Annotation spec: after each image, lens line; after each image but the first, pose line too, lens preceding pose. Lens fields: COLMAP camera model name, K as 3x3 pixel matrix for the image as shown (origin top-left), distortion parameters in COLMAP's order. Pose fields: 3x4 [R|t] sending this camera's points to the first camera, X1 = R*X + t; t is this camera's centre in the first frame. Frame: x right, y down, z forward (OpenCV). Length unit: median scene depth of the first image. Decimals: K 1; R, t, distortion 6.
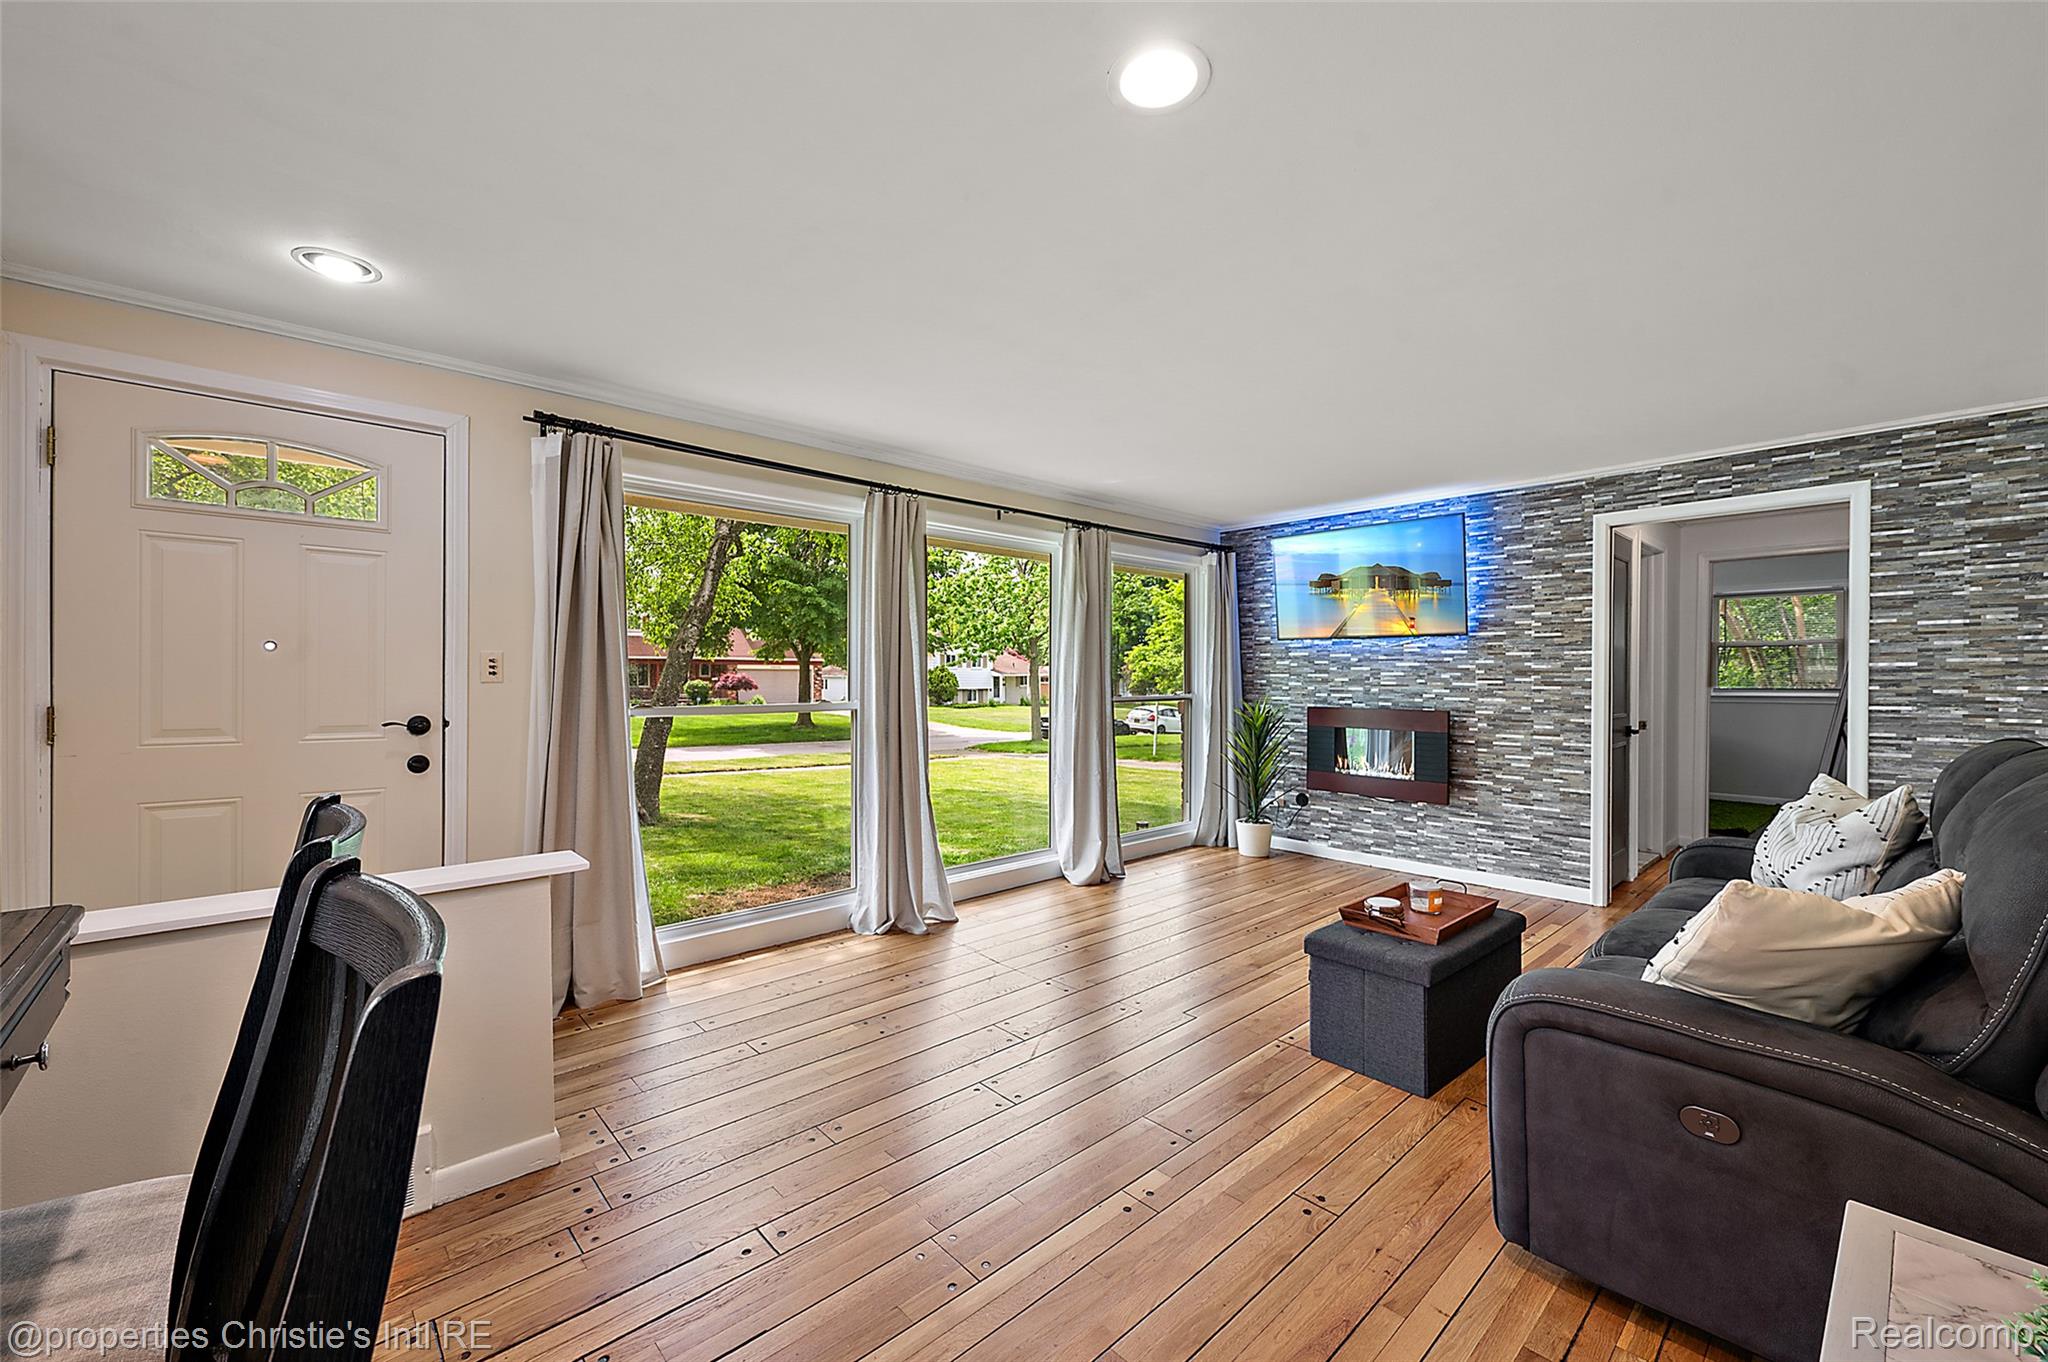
lens RADIAL K [[812.0, 0, 1027.2], [0, 812.0, 685.1], [0, 0, 1]] dist [0.000381, 0.000023]
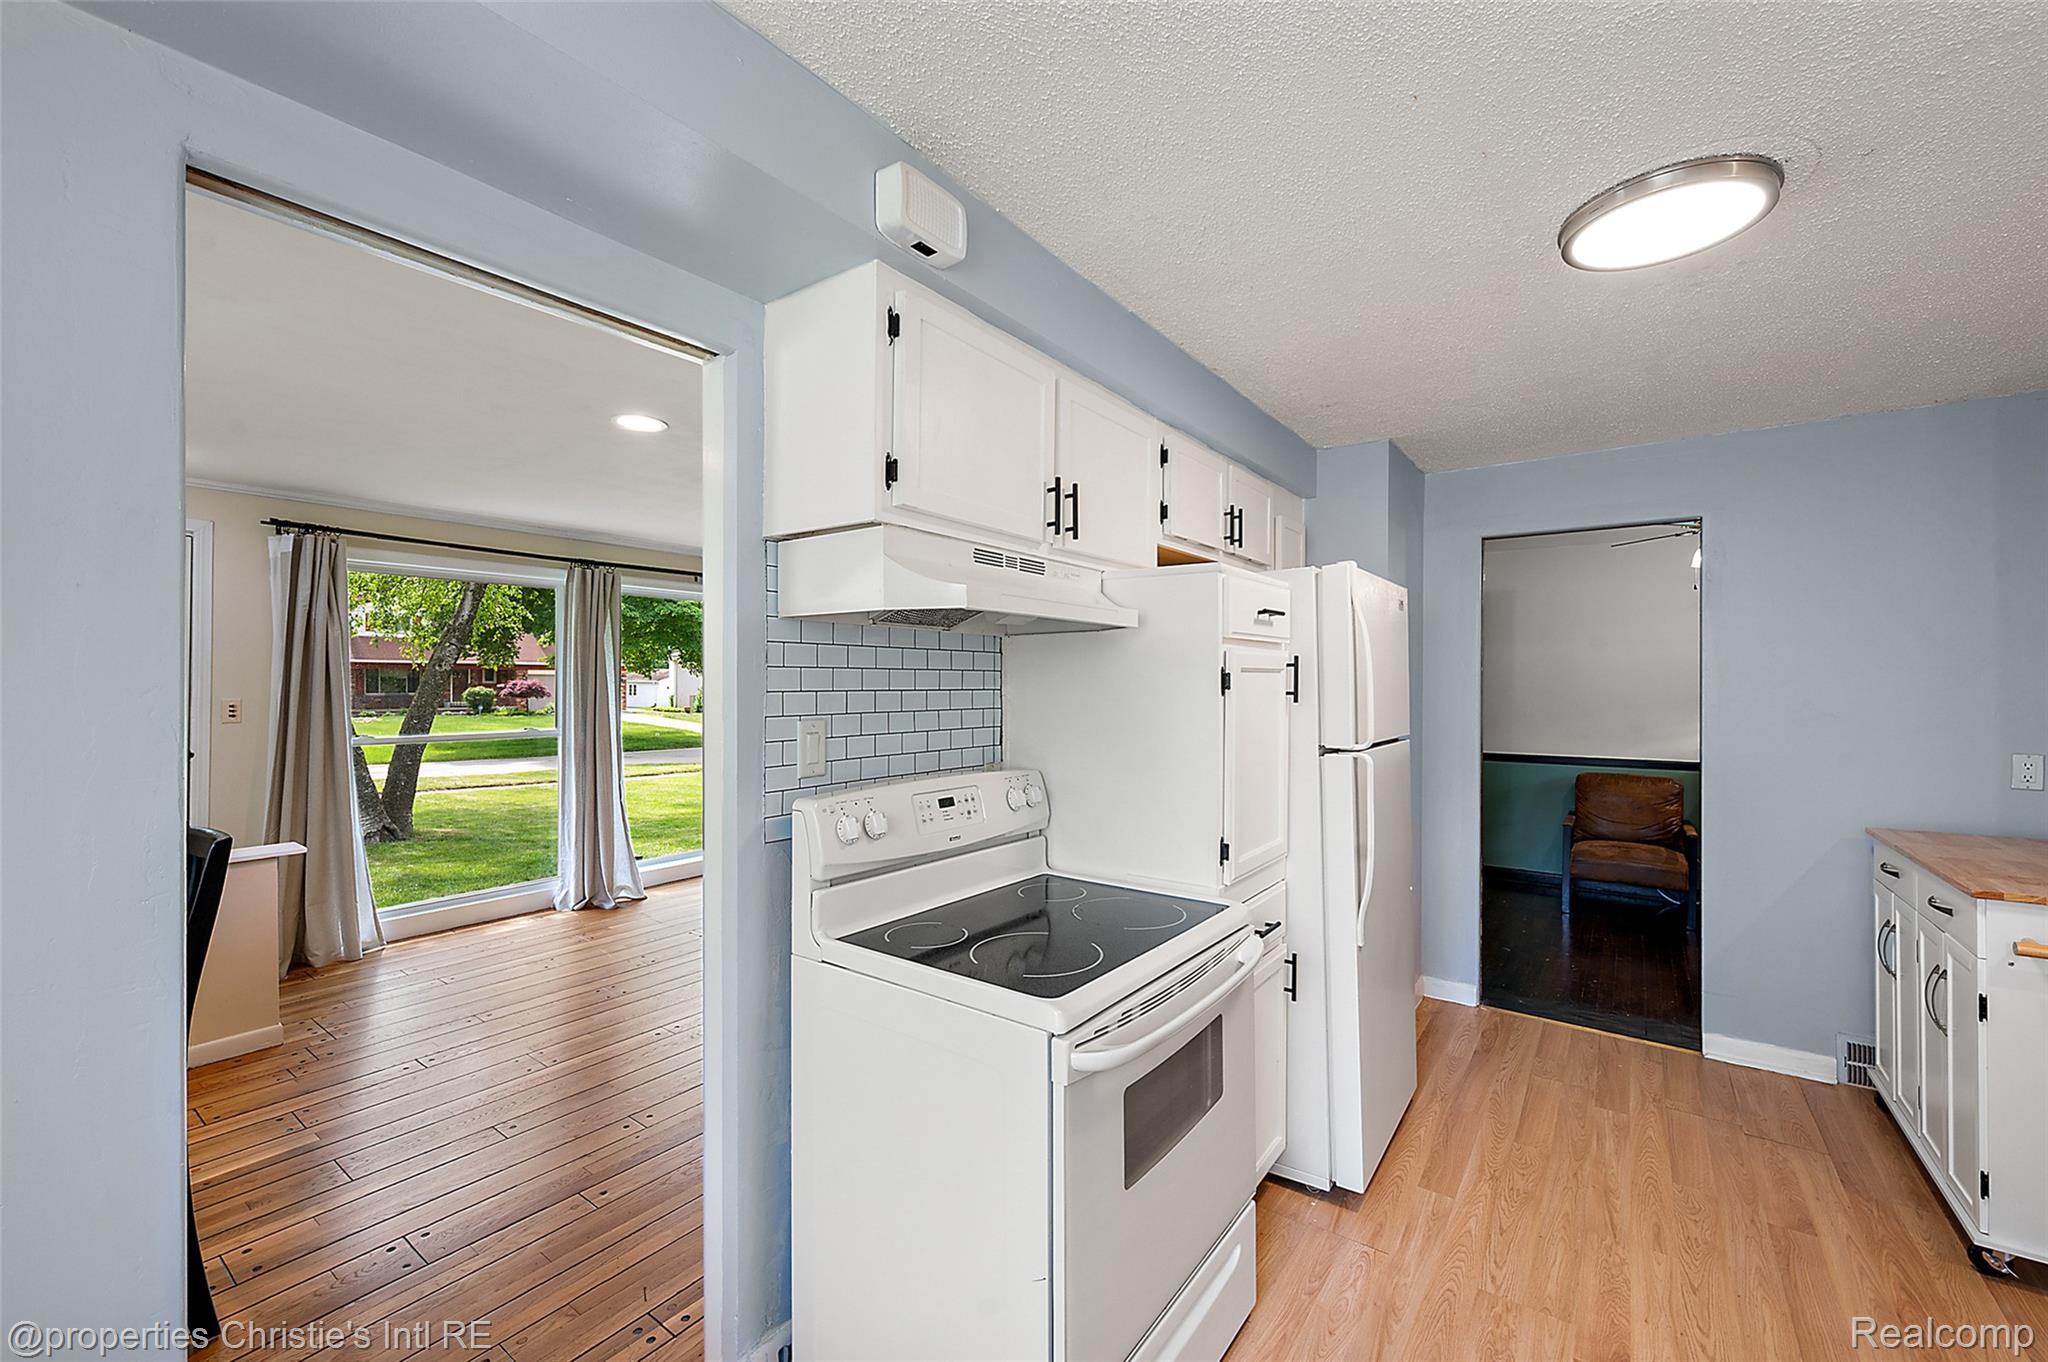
lens RADIAL K [[831.6, 0, 1022.3], [0, 831.6, 677.5], [0, 0, 1]] dist [0.000637, 0.000259]
pose [[0.982811, 0.001320, 0.184609, 0.244618], [0.001124, 0.999913, -0.013137, -0.039905], [-0.184610, 0.013119, 0.982724, -0.392066]]
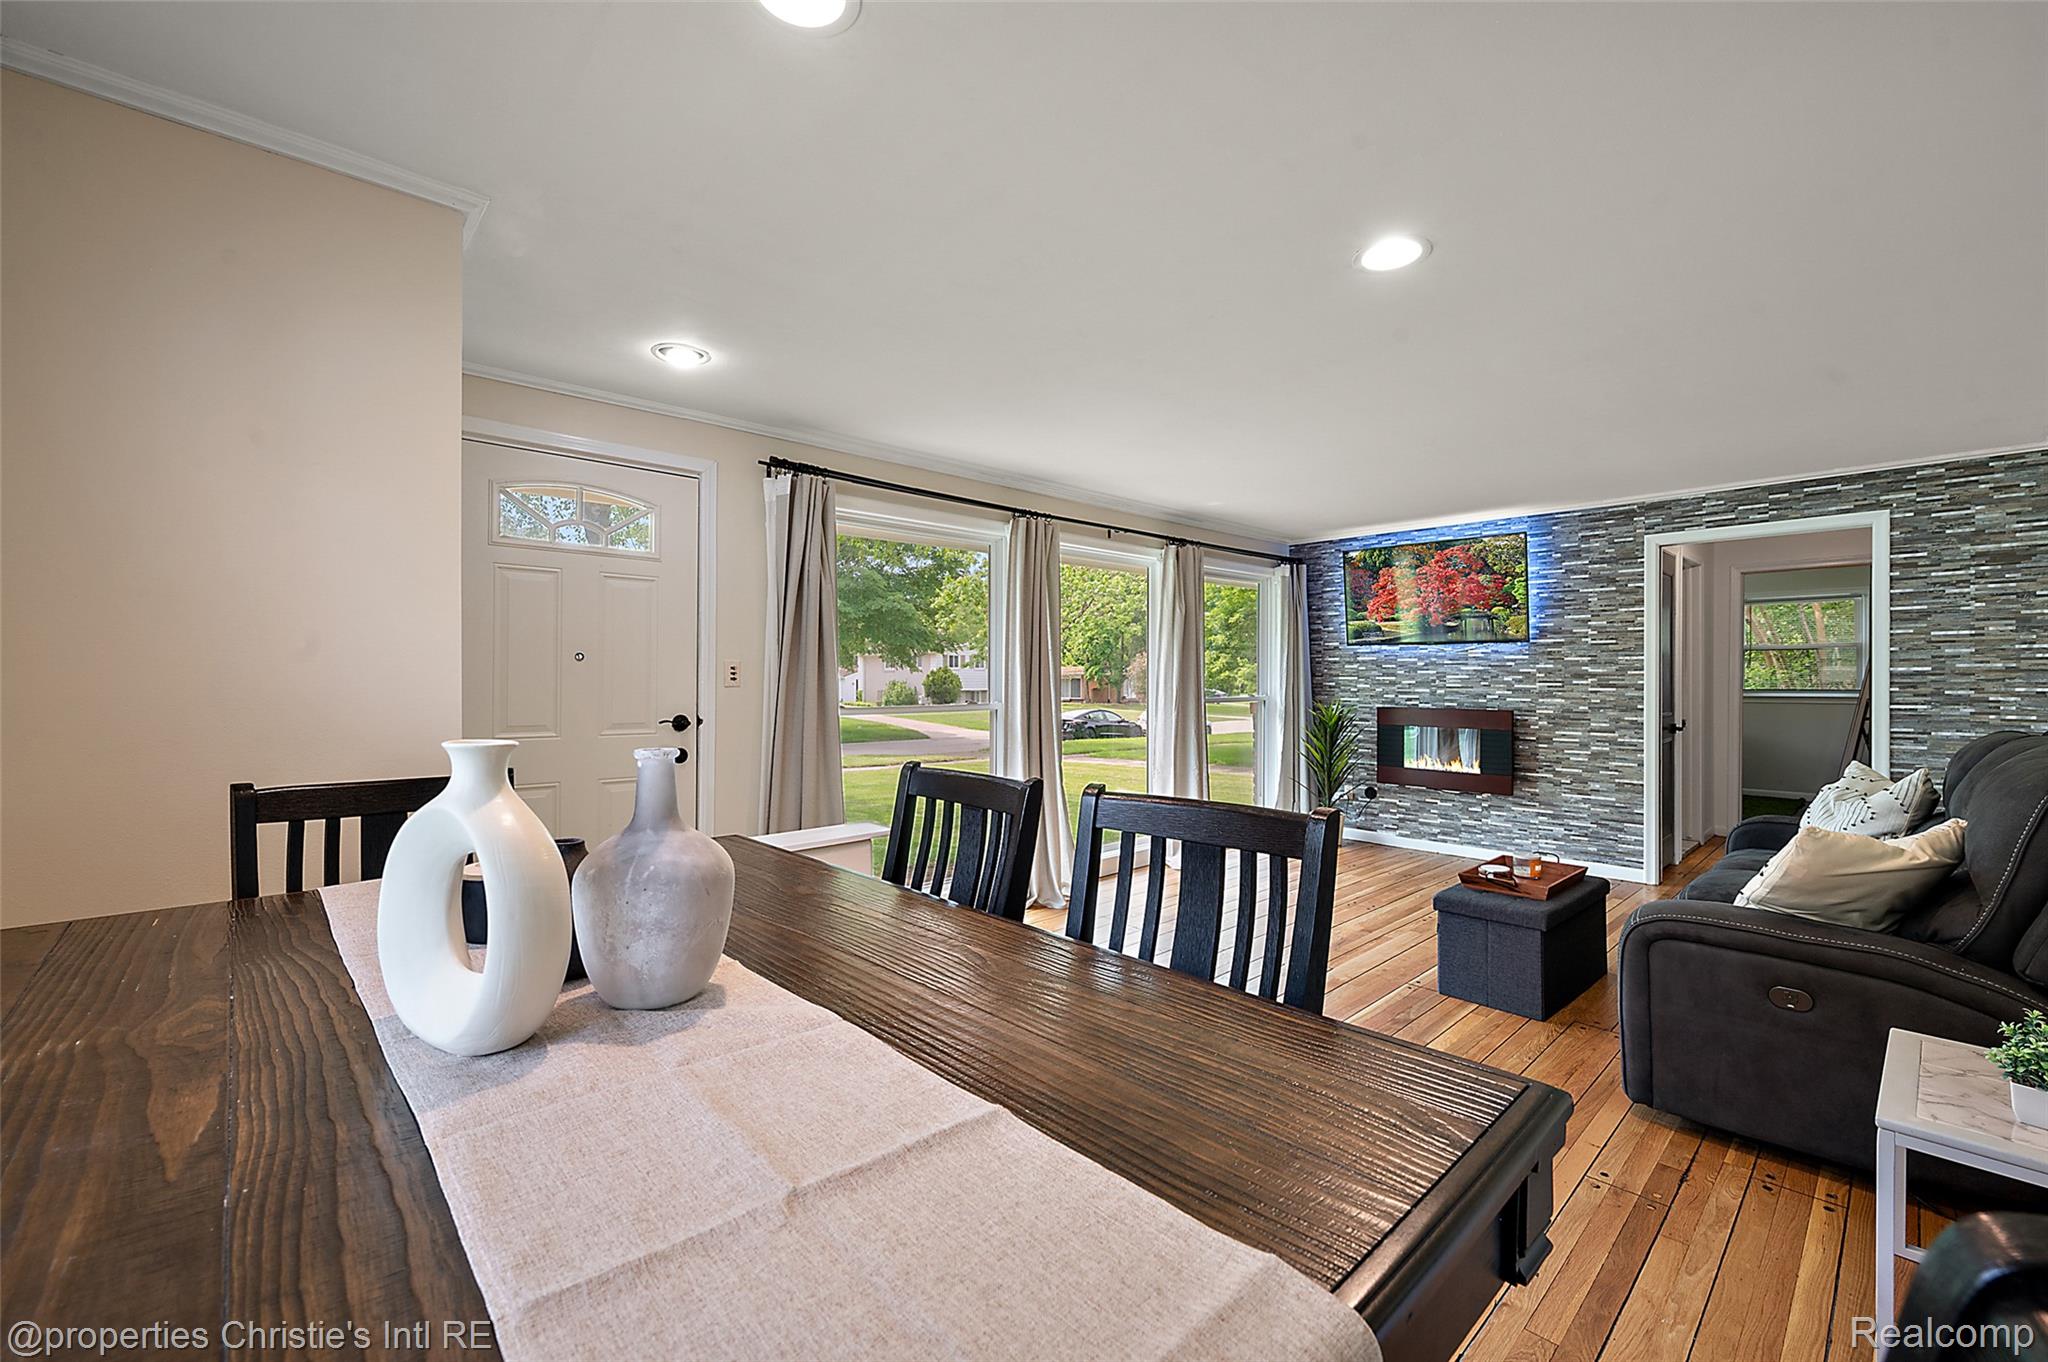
lens RADIAL K [[837.6, 0, 1030.5], [0, 837.6, 680.2], [0, 0, 1]] dist [0.000260, -0.000304]
pose [[0.999949, -0.001270, 0.009989, -0.167908], [0.001344, 0.999971, -0.007470, -0.001883], [-0.009979, 0.007483, 0.999922, -0.151796]]
